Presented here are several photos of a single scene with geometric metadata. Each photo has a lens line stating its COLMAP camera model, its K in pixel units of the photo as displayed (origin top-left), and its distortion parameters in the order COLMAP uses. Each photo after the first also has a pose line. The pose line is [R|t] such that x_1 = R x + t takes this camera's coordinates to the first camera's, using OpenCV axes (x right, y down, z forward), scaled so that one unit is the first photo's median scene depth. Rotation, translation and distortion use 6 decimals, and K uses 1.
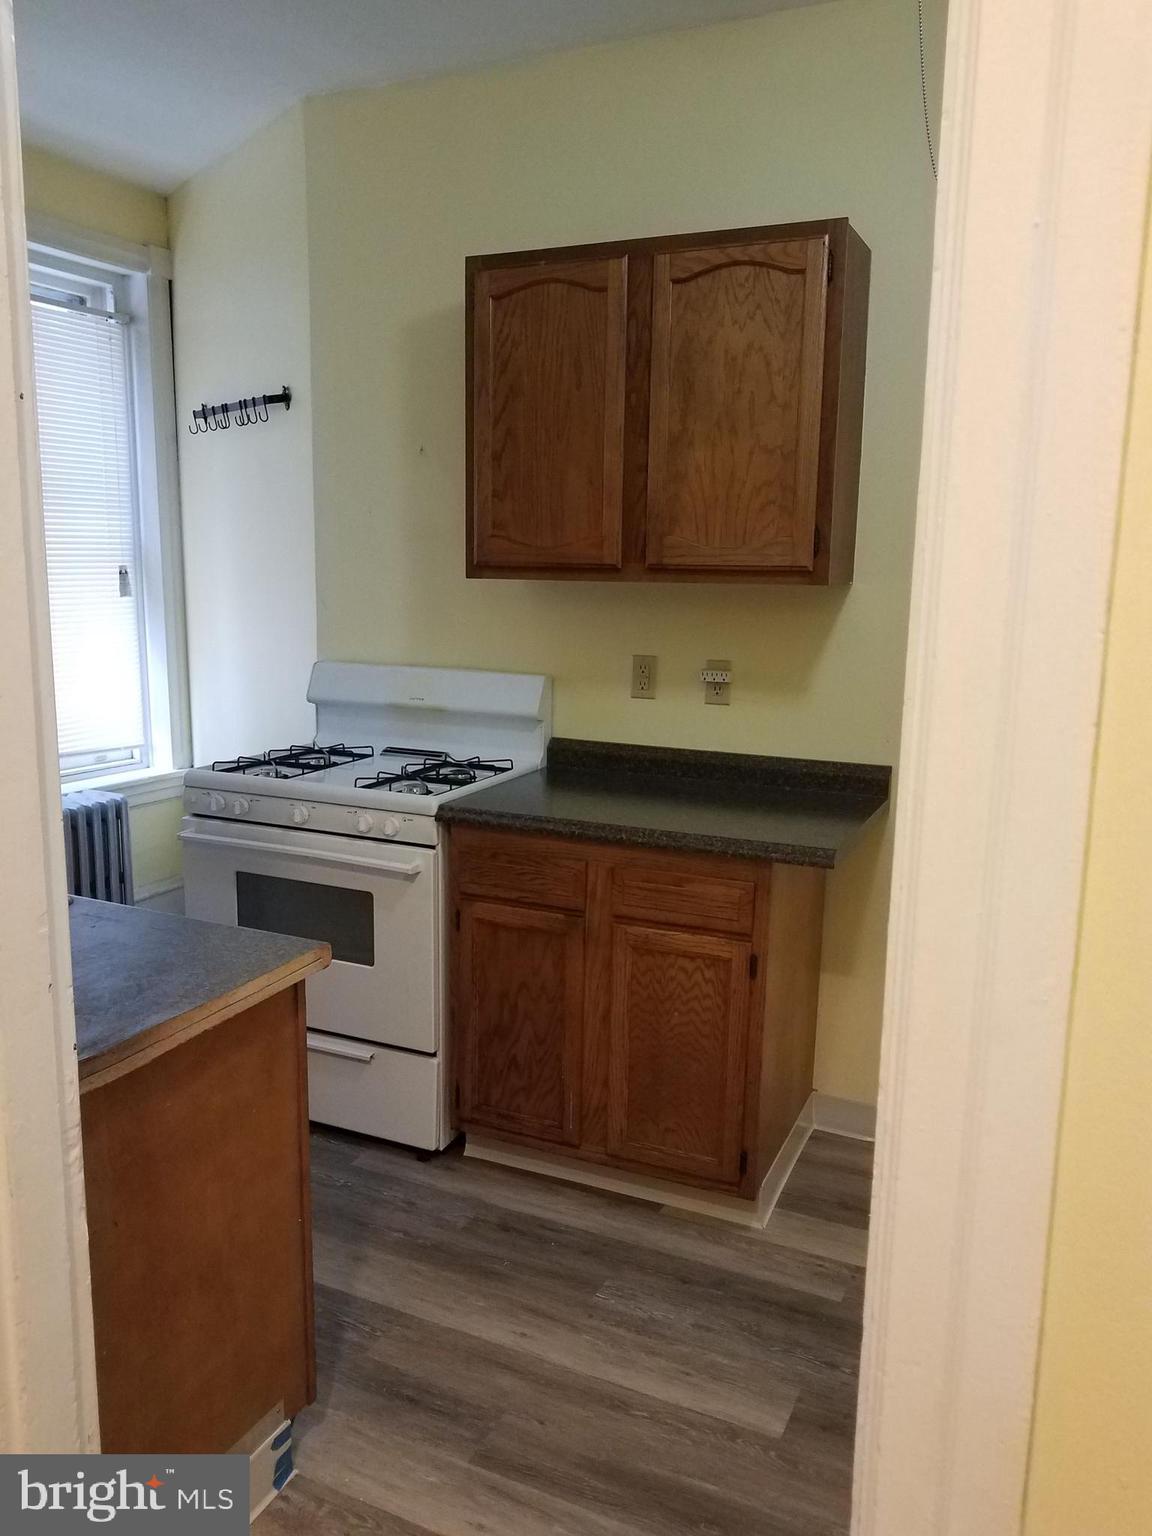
lens RADIAL K [[1202.8, 0, 556.8], [0, 1202.8, 784.7], [0, 0, 1]] dist [0.004907, 0.009090]
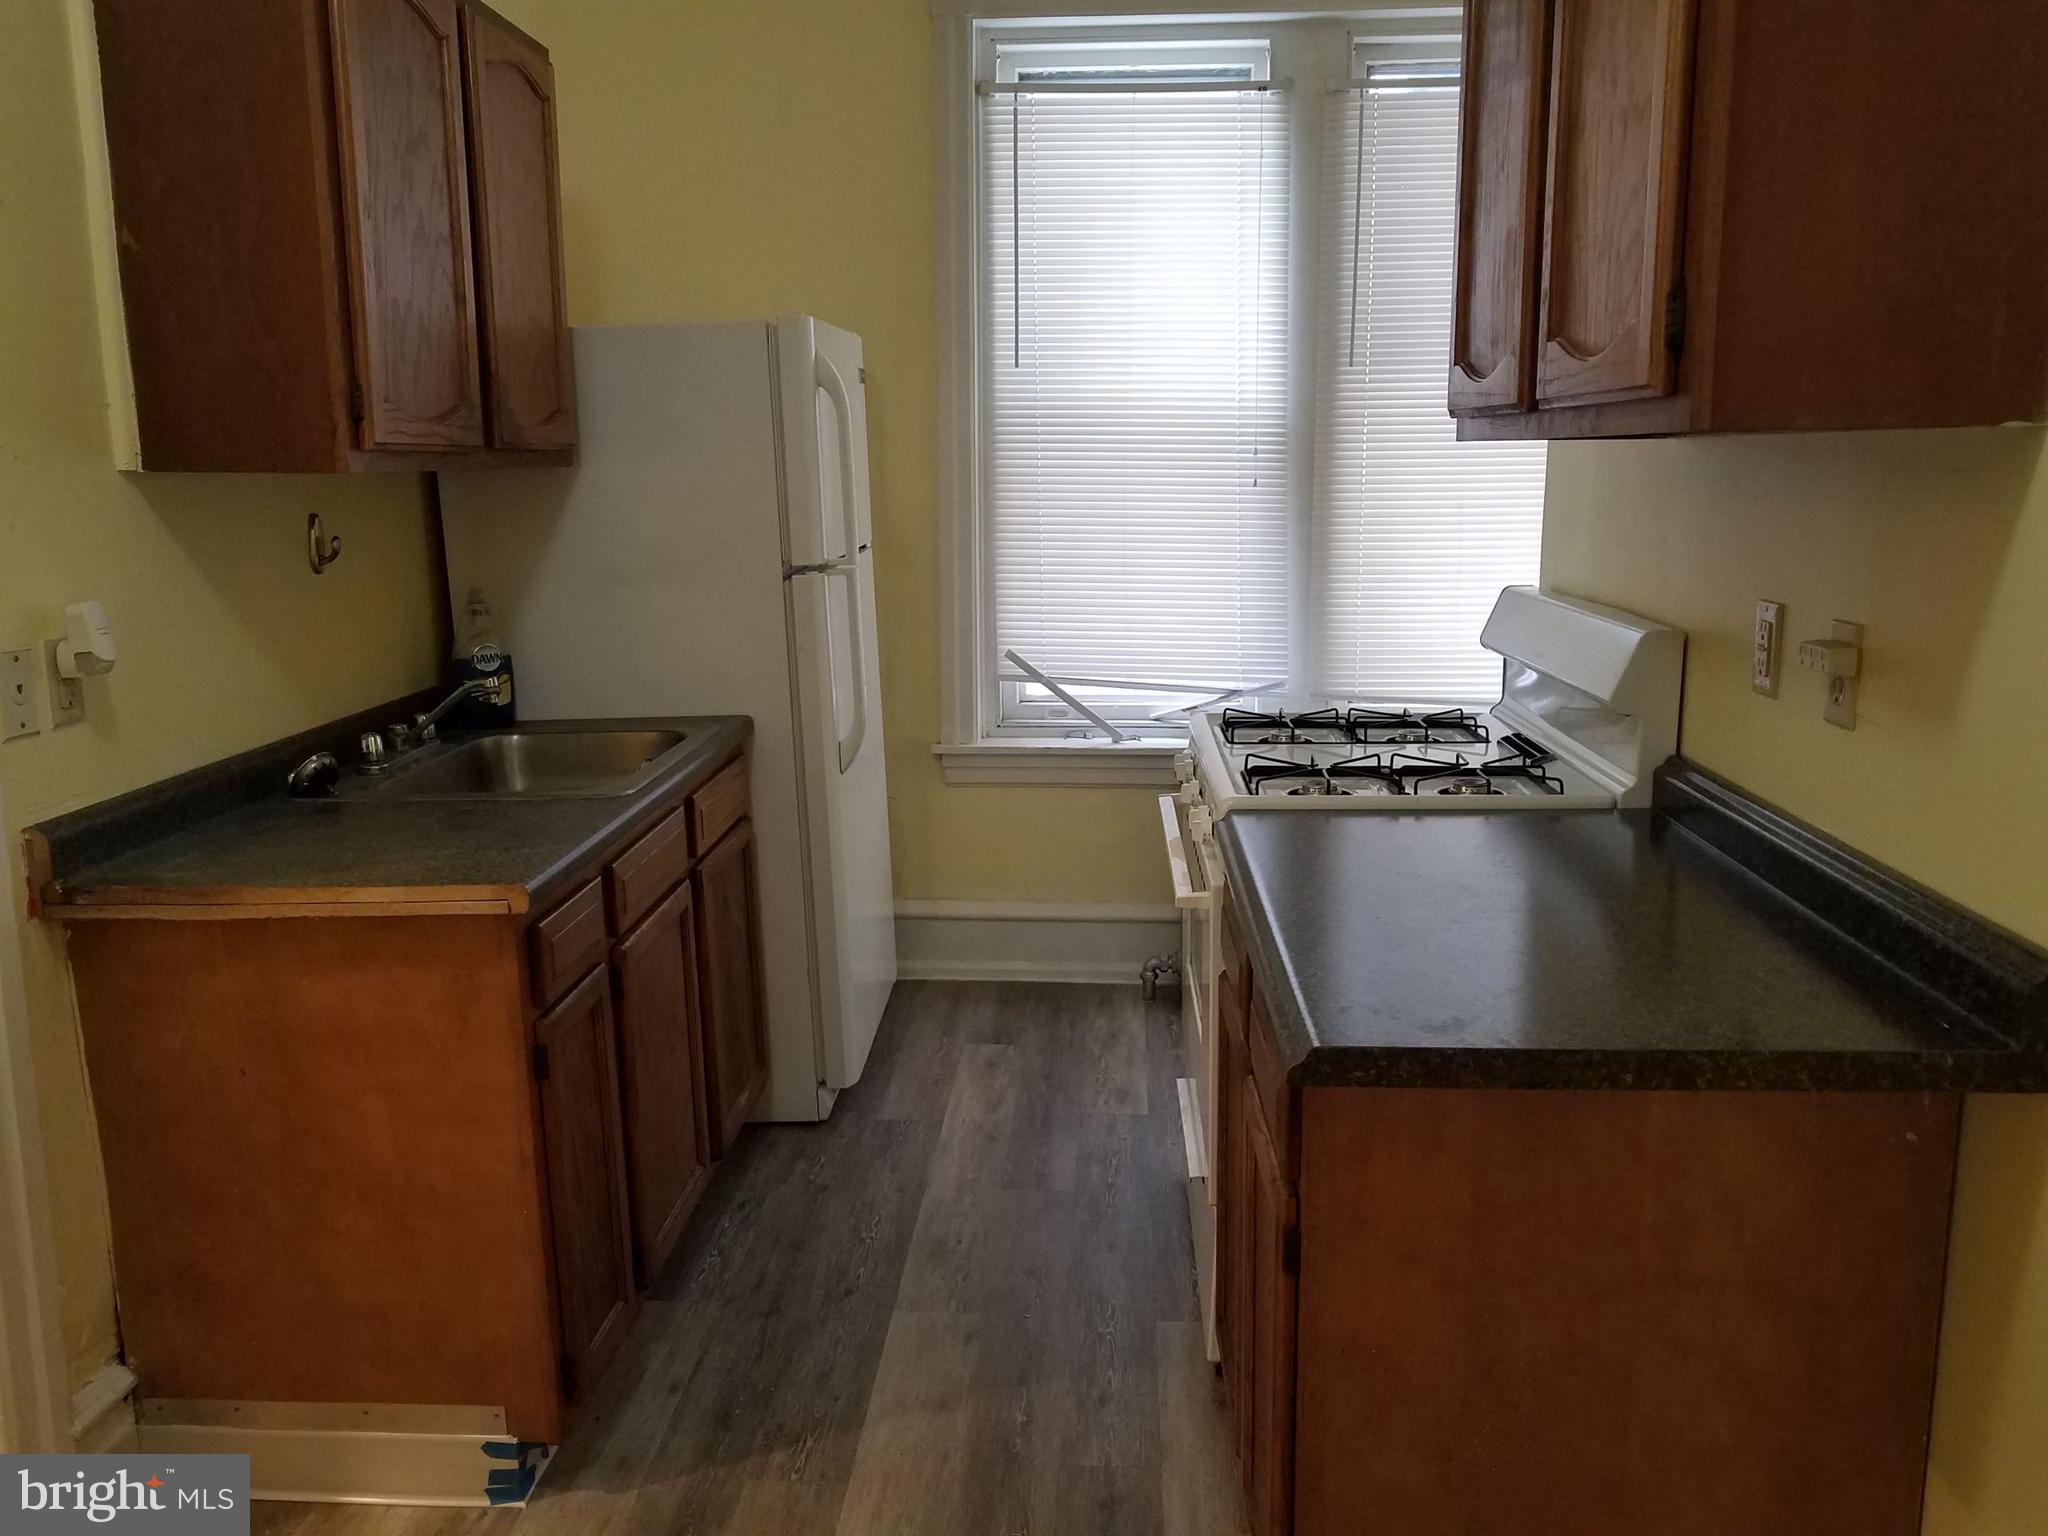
lens RADIAL K [[1603.7, 0, 1023.2], [0, 1603.7, 743.5], [0, 0, 1]] dist [0.004907, 0.009090]
pose [[0.373430, 0.146332, -0.916044, 0.625777], [-0.154271, 0.983526, 0.094222, -0.079762], [0.914741, 0.106133, 0.389852, 0.602769]]
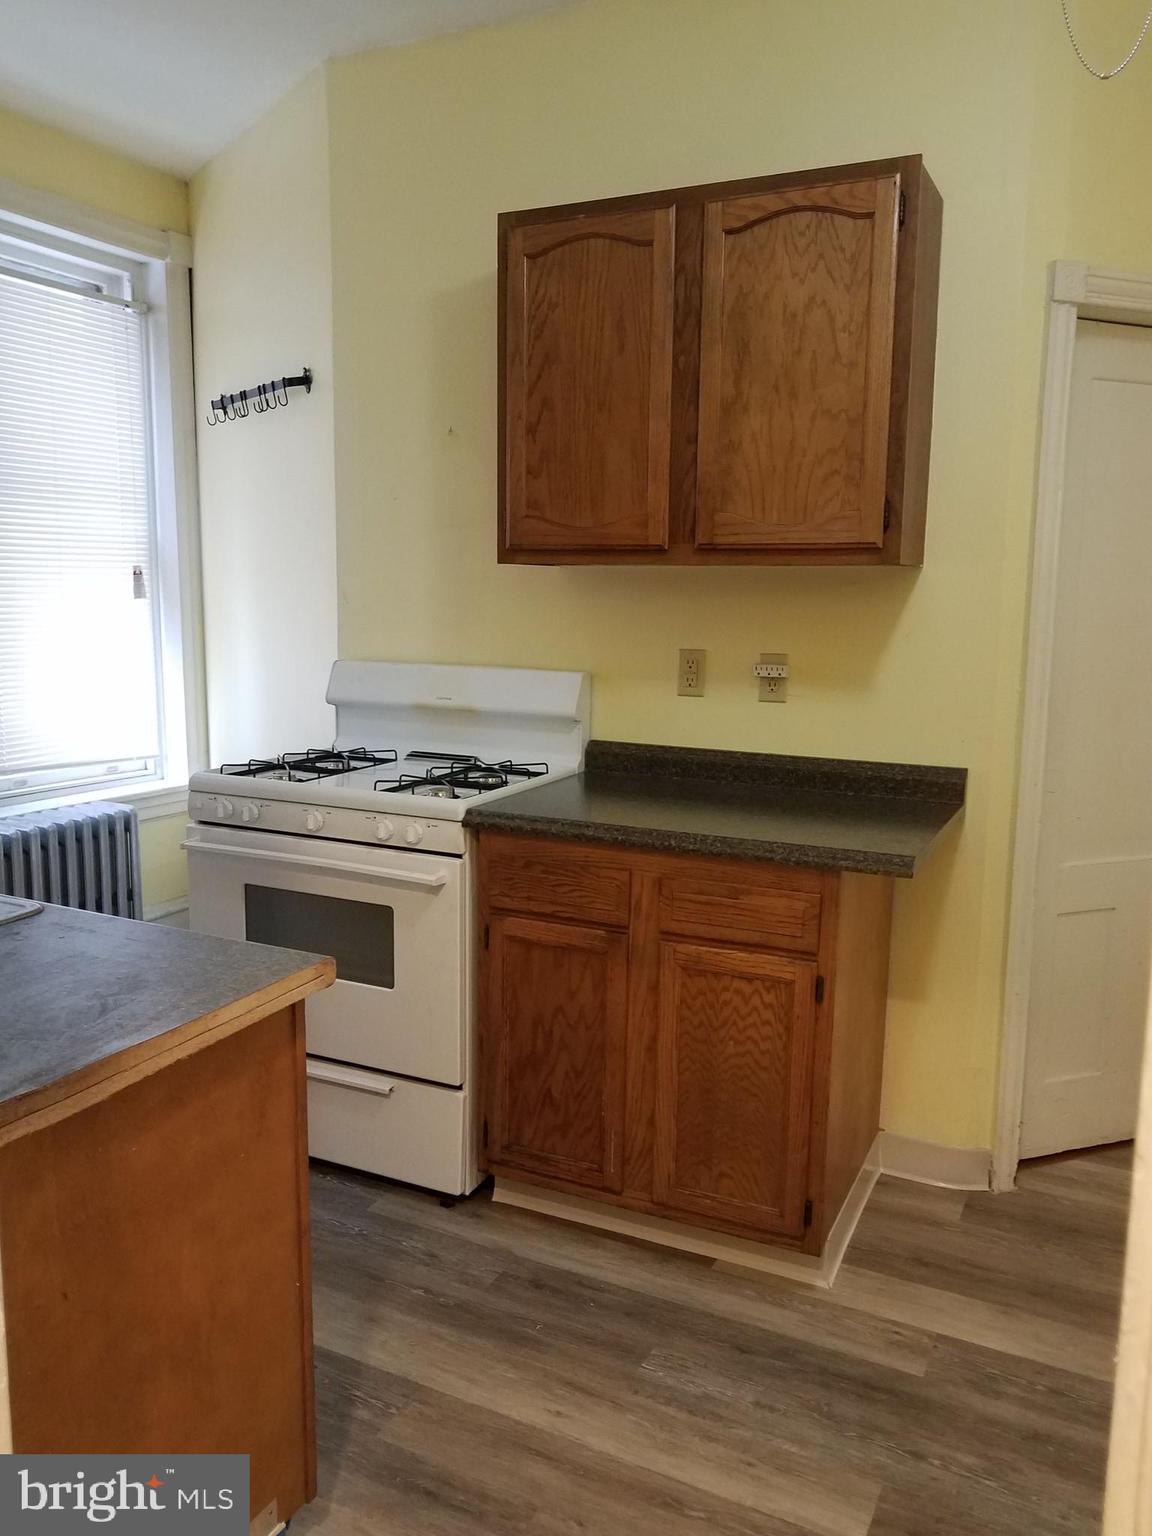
lens RADIAL K [[1202.8, 0, 569.6], [0, 1202.8, 778.8], [0, 0, 1]] dist [0.004907, 0.009090]
pose [[0.999846, 0.001411, -0.017471, -0.004780], [-0.001905, 0.999599, -0.028251, 0.020163], [0.017424, 0.028280, 0.999448, 0.101674]]
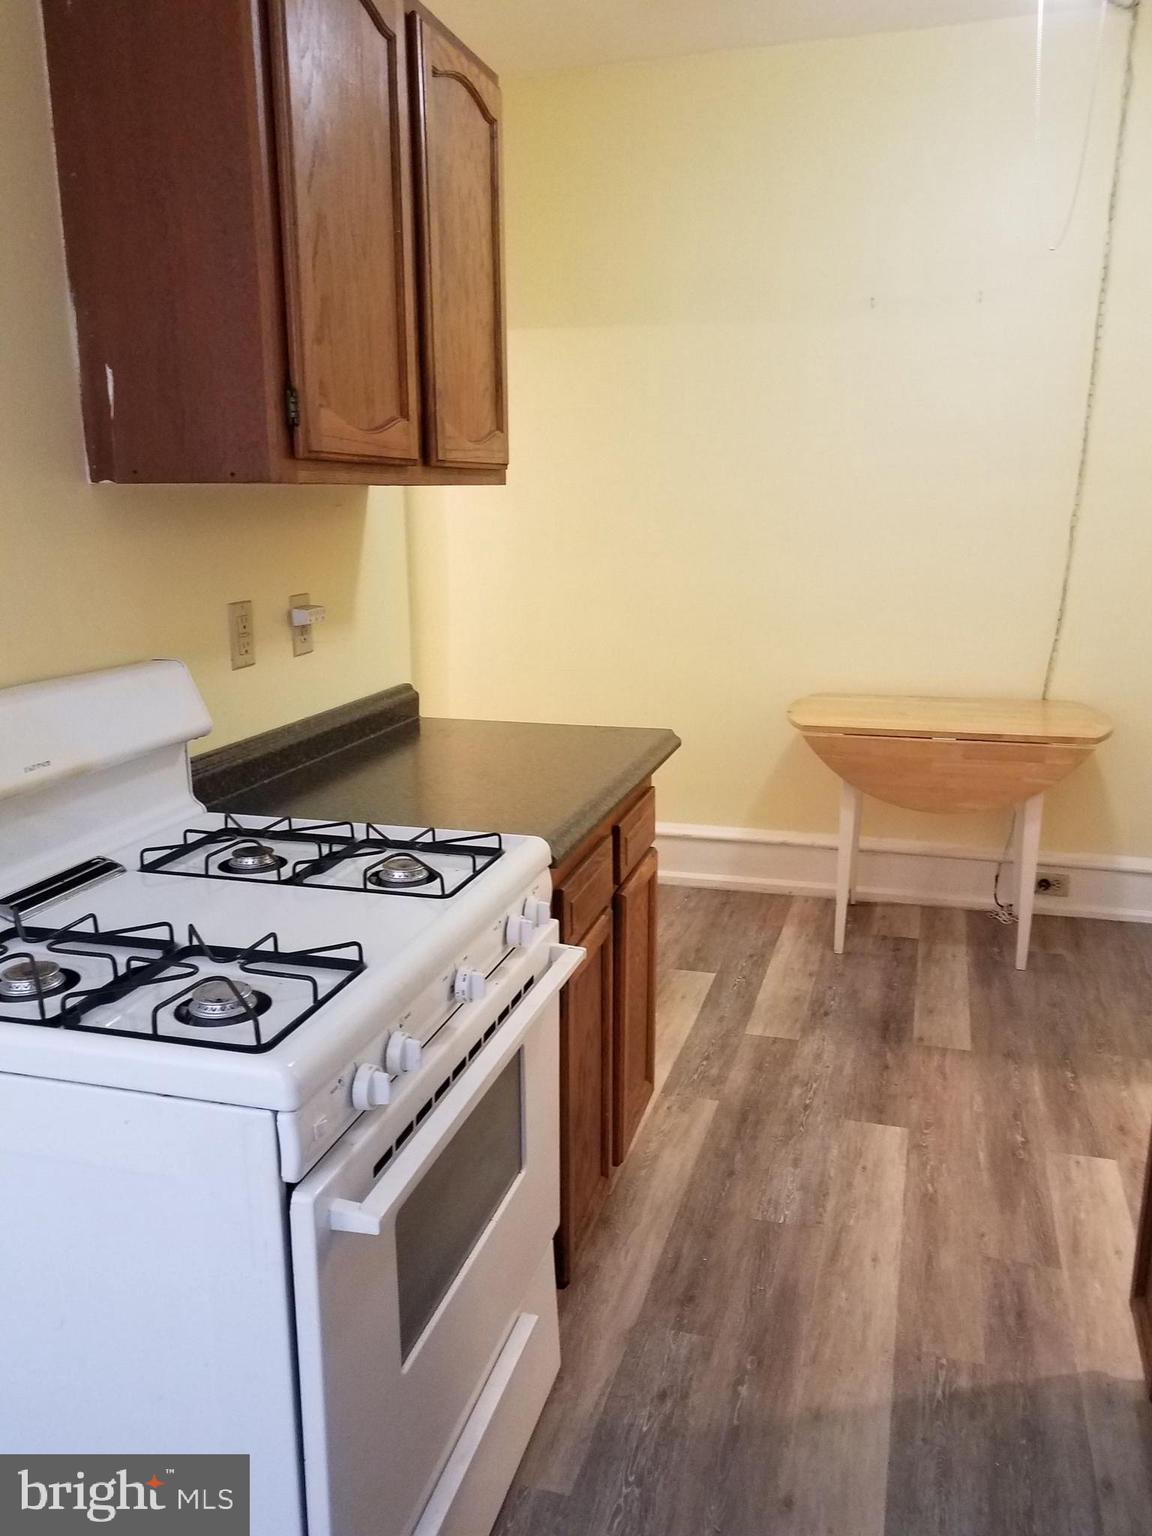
lens RADIAL K [[1202.8, 0, 606.3], [0, 1202.8, 746.0], [0, 0, 1]] dist [0.004907, 0.009090]
pose [[-0.171387, -0.215474, 0.961352, -0.720569], [0.182677, 0.951918, 0.245927, -0.186379], [-0.968120, 0.217766, -0.123784, 1.068966]]
